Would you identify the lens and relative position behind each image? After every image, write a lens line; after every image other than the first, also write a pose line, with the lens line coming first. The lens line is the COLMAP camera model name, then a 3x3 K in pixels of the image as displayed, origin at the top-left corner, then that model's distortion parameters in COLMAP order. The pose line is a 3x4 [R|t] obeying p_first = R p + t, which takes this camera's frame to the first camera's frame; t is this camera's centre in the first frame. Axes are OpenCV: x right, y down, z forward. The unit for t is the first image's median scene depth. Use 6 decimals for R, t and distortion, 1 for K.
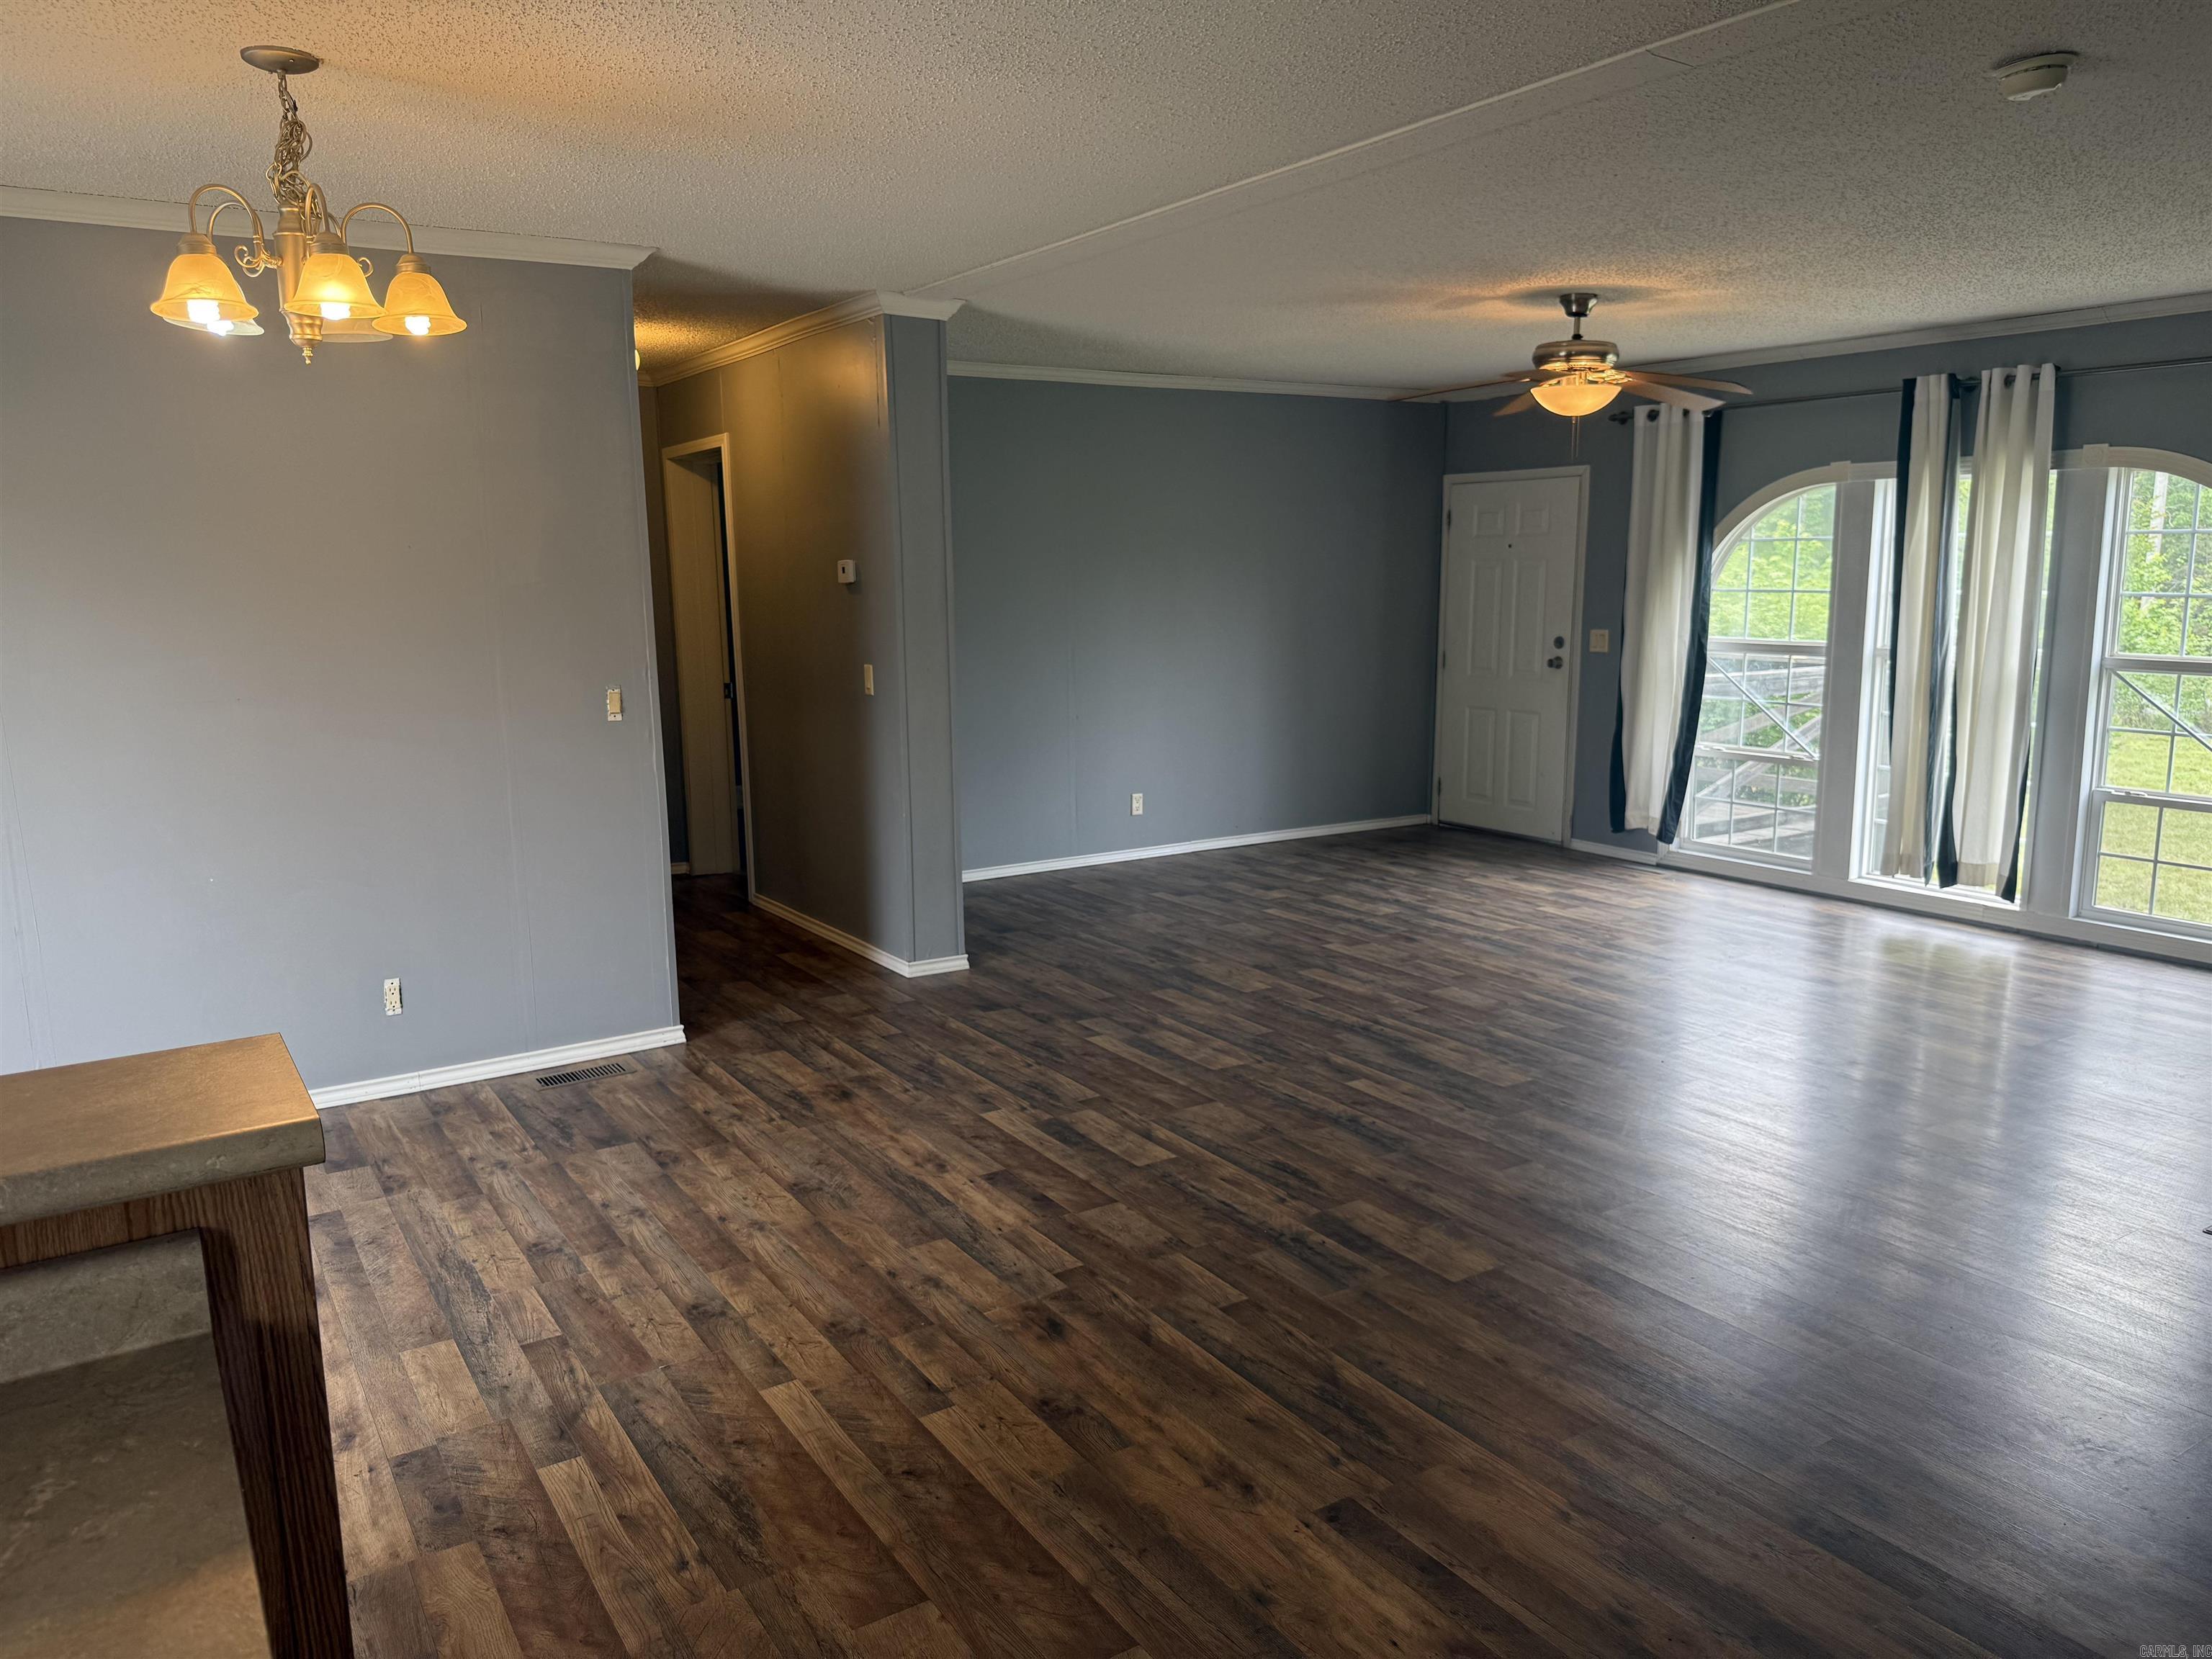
lens RADIAL K [[1568.8, 0, 1109.1], [0, 1568.8, 835.2], [0, 0, 1]] dist [0.013242, -0.004522]
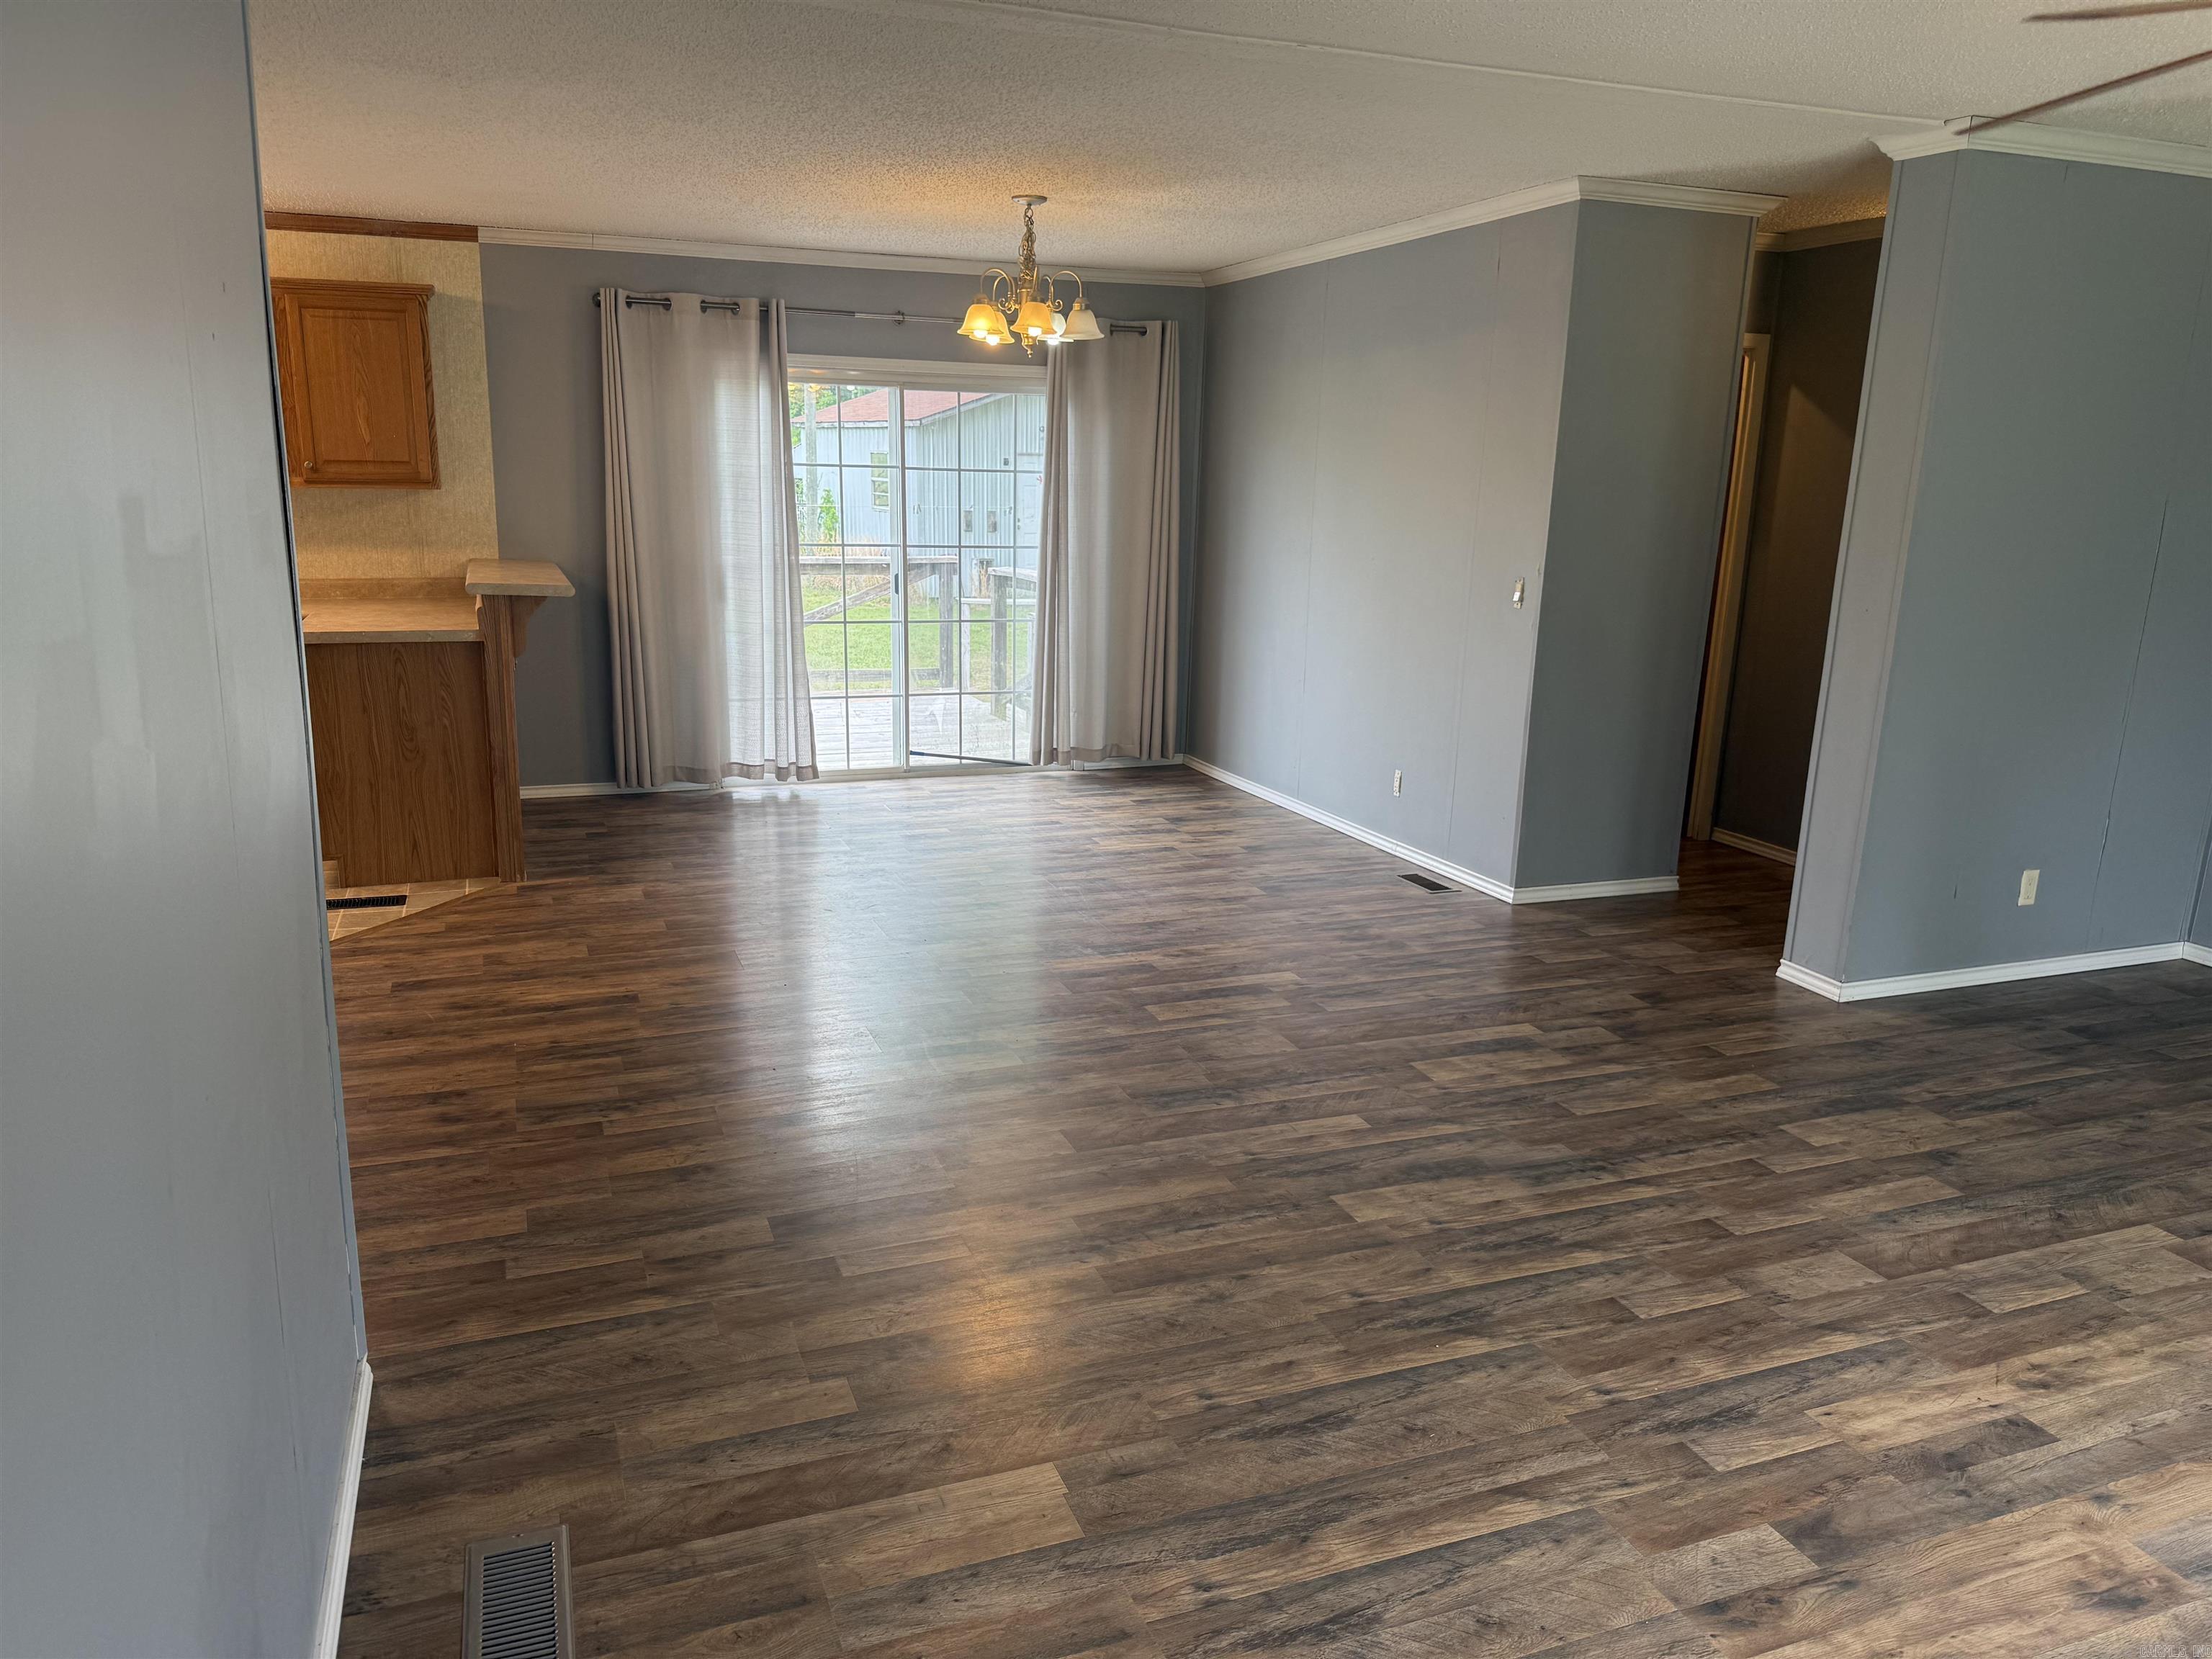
lens RADIAL K [[1568.8, 0, 1121.6], [0, 1568.8, 893.8], [0, 0, 1]] dist [0.013242, -0.004522]
pose [[-0.194878, 0.273113, -0.942036, 0.887986], [-0.183636, 0.933307, 0.308571, -0.180896], [0.963483, 0.233125, -0.131728, 0.908095]]
